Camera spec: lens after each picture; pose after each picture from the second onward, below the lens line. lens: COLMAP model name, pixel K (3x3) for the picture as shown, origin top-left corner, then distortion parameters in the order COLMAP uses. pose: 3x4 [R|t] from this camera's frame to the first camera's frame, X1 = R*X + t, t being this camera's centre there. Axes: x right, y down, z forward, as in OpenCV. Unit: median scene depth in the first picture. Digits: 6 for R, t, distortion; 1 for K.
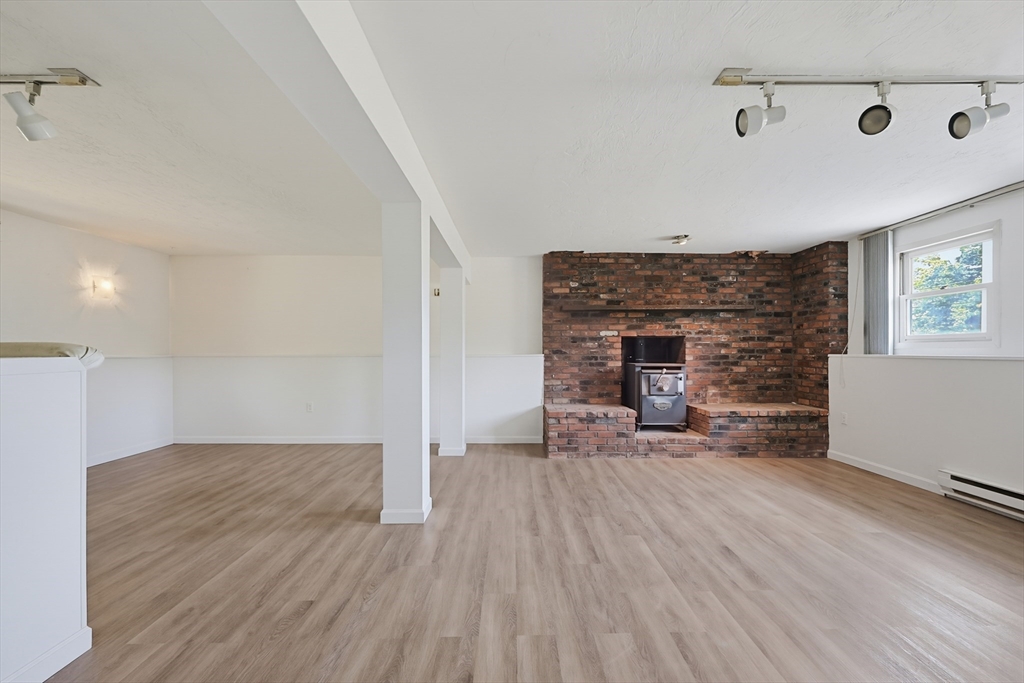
lens RADIAL K [[438.6, 0, 511.8], [0, 438.6, 348.1], [0, 0, 1]] dist [0.004006, -0.000285]
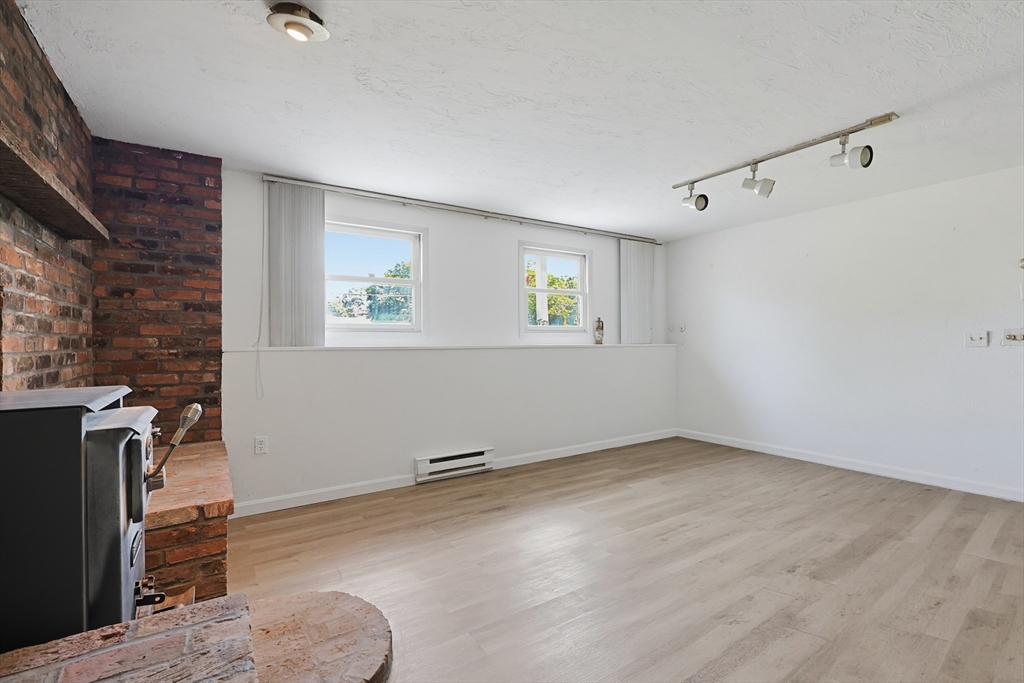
lens RADIAL K [[438.6, 0, 520.8], [0, 438.6, 338.3], [0, 0, 1]] dist [0.004006, -0.000285]
pose [[-0.533303, 0.007292, 0.845893, -0.003136], [-0.002618, 0.999944, -0.010270, 0.006191], [-0.845920, -0.007691, -0.533254, 0.943068]]
